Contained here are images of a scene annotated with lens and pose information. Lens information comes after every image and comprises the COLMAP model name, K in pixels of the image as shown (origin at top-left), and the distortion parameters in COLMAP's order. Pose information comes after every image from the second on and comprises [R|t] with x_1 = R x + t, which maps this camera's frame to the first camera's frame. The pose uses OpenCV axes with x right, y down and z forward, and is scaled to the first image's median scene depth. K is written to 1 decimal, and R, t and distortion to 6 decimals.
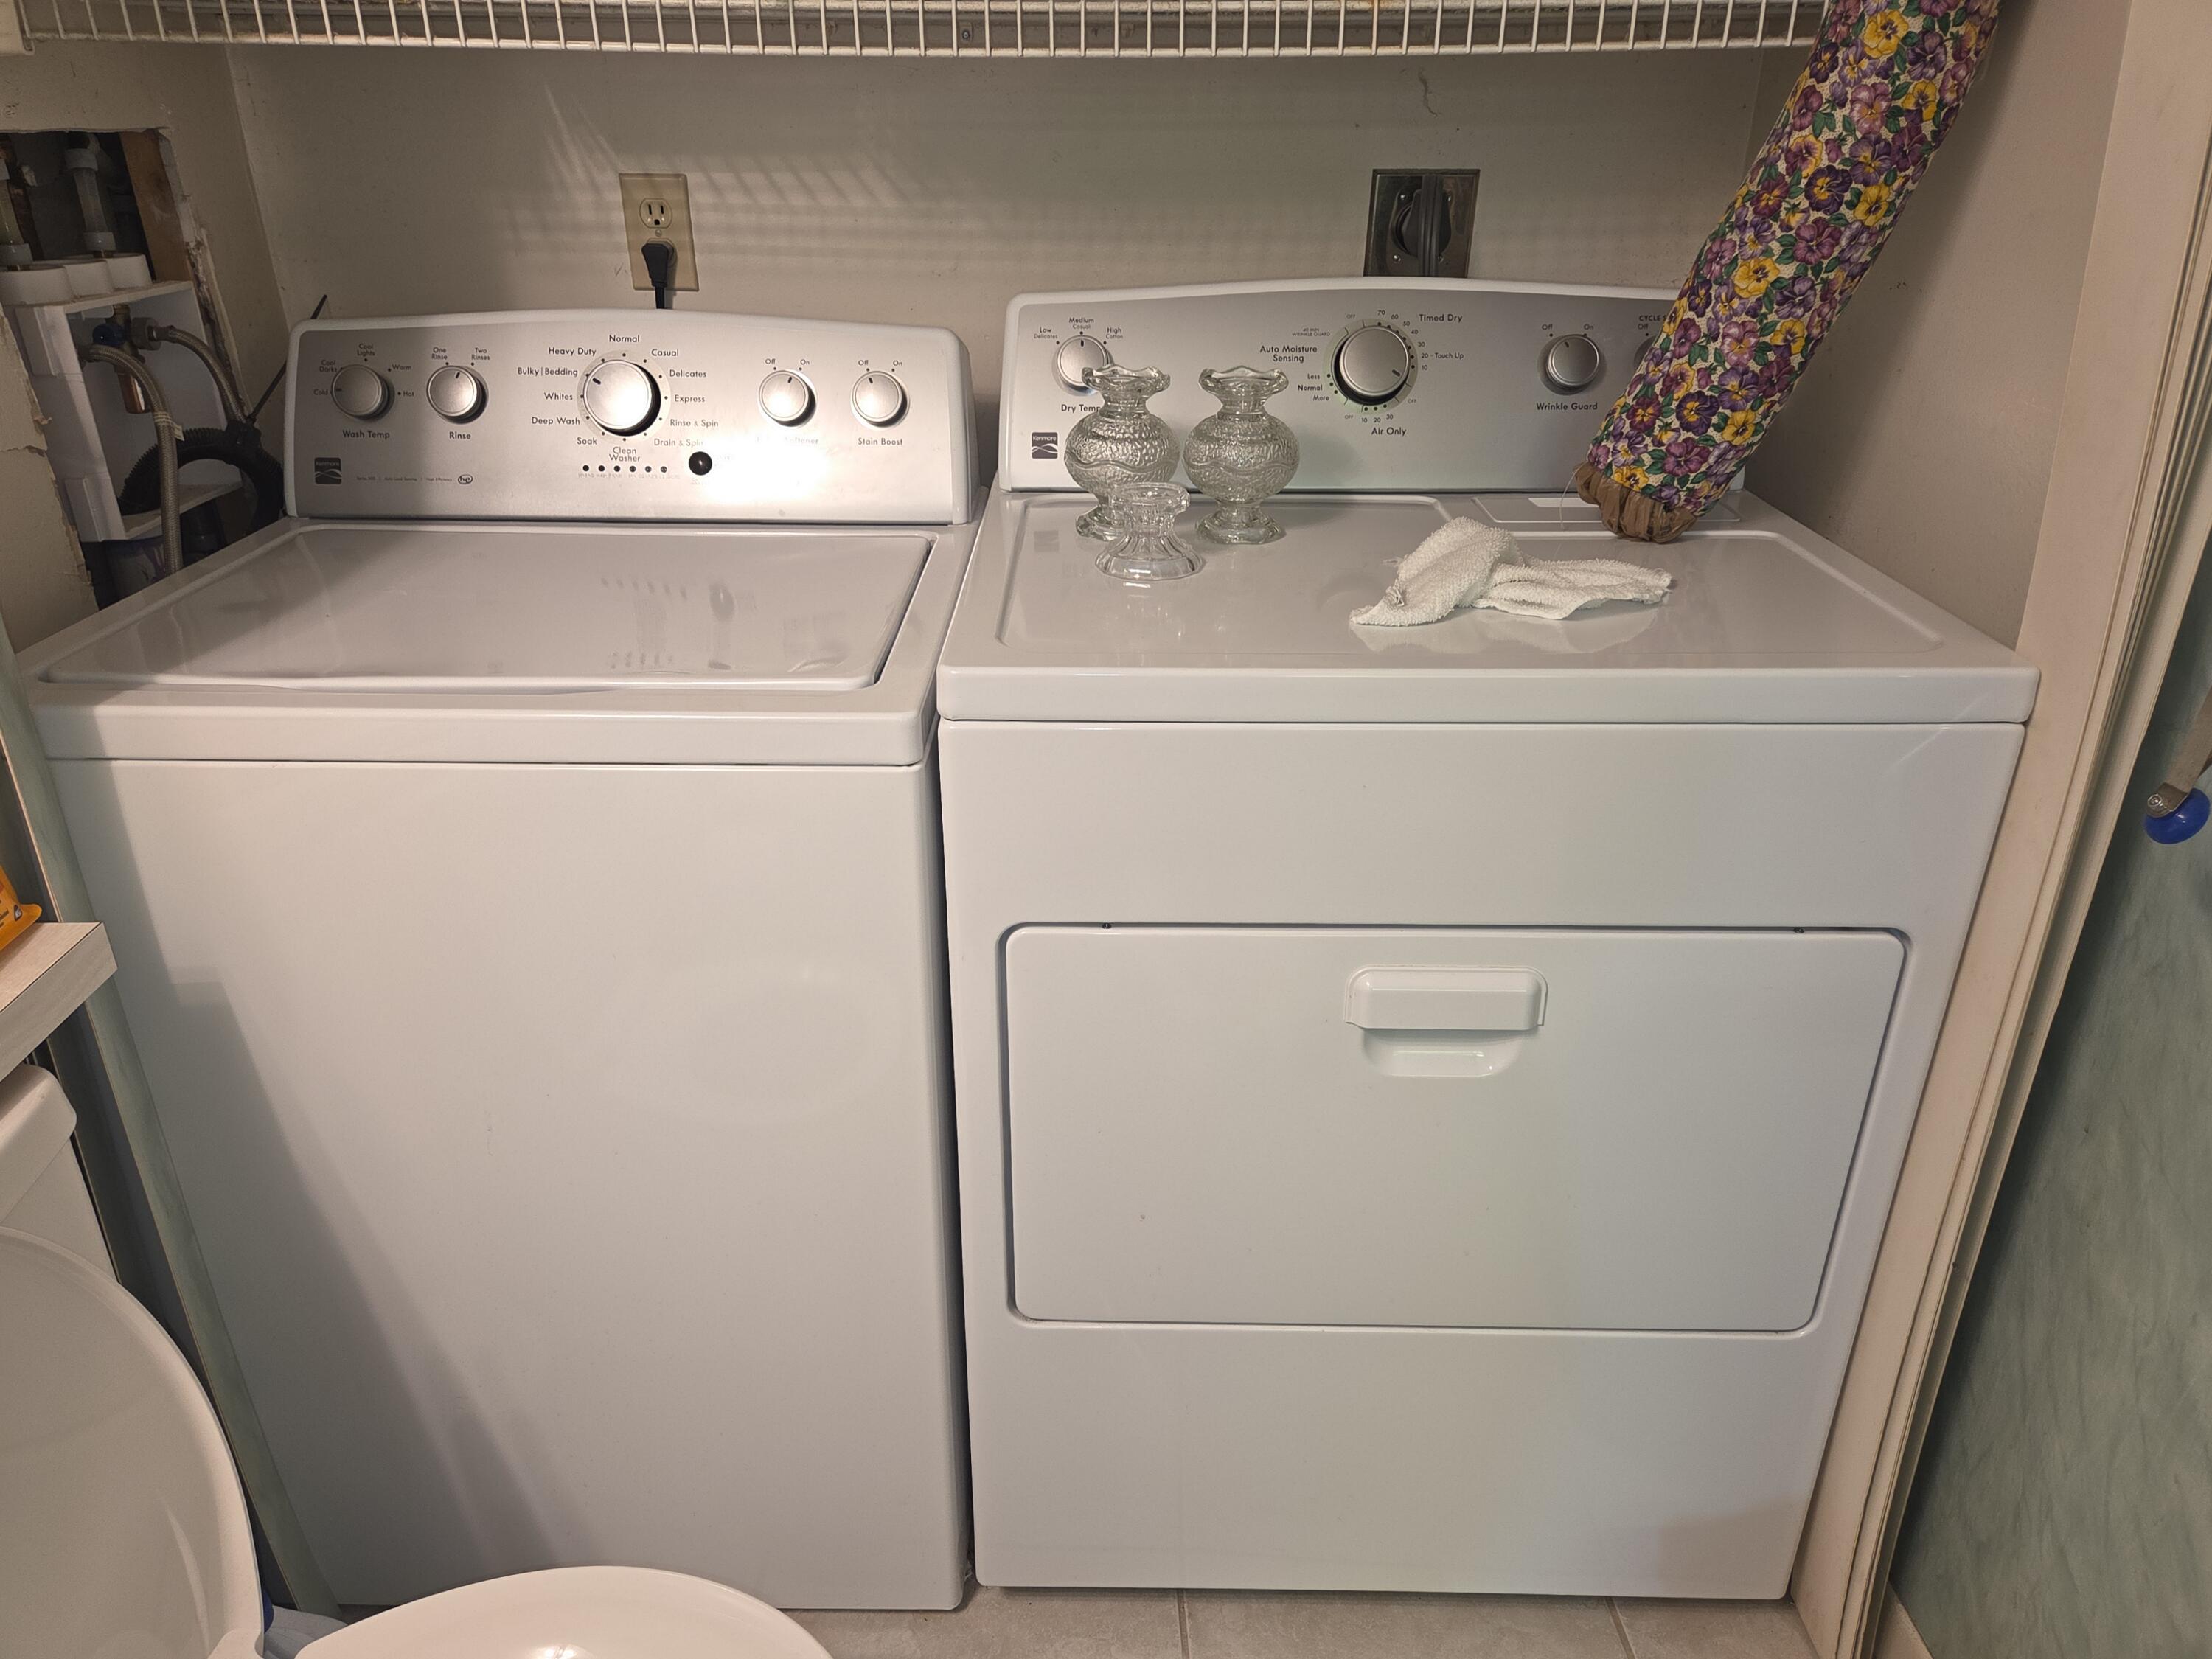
lens RADIAL K [[1595.5, 0, 1104.3], [0, 1595.5, 838.7], [0, 0, 1]] dist [0.053146, -0.013738]
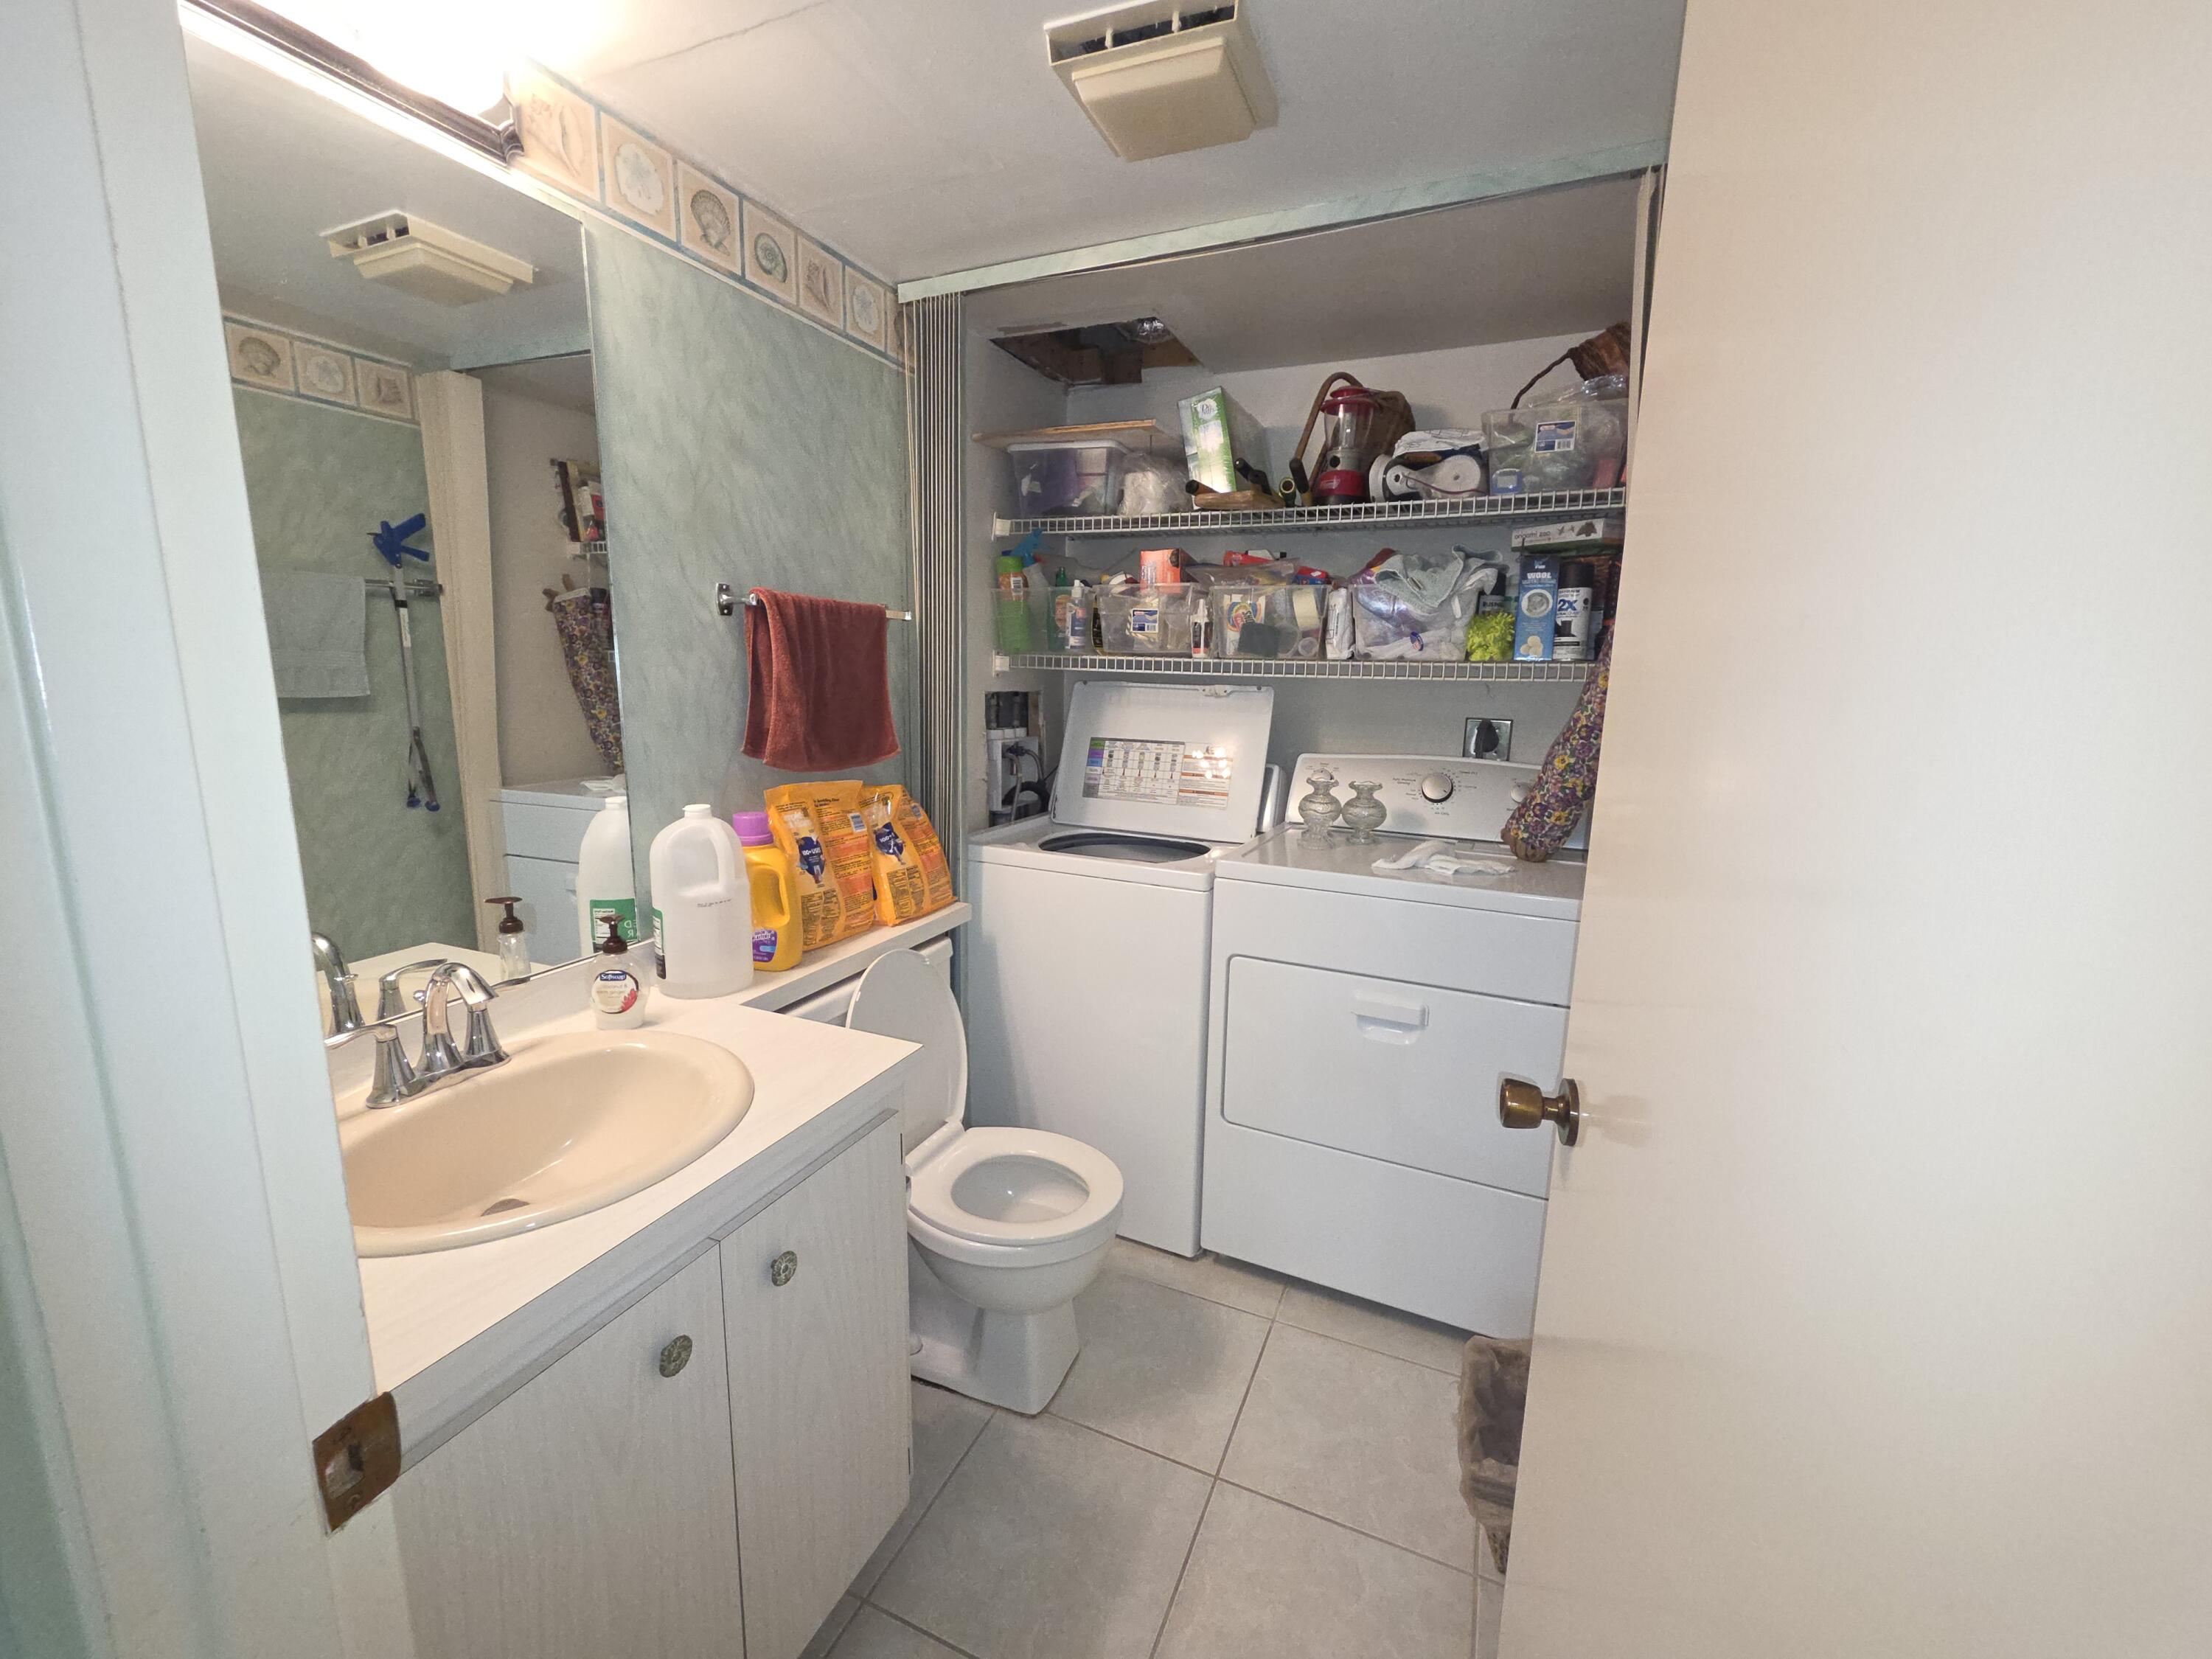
lens RADIAL K [[891.3, 0, 1114.2], [0, 891.3, 827.7], [0, 0, 1]] dist [0.000433, 0.000012]
pose [[0.911463, 0.092910, -0.400754, 0.301675], [-0.192921, 0.956936, -0.216921, 0.184142], [0.363342, 0.275029, 0.890136, -0.459718]]
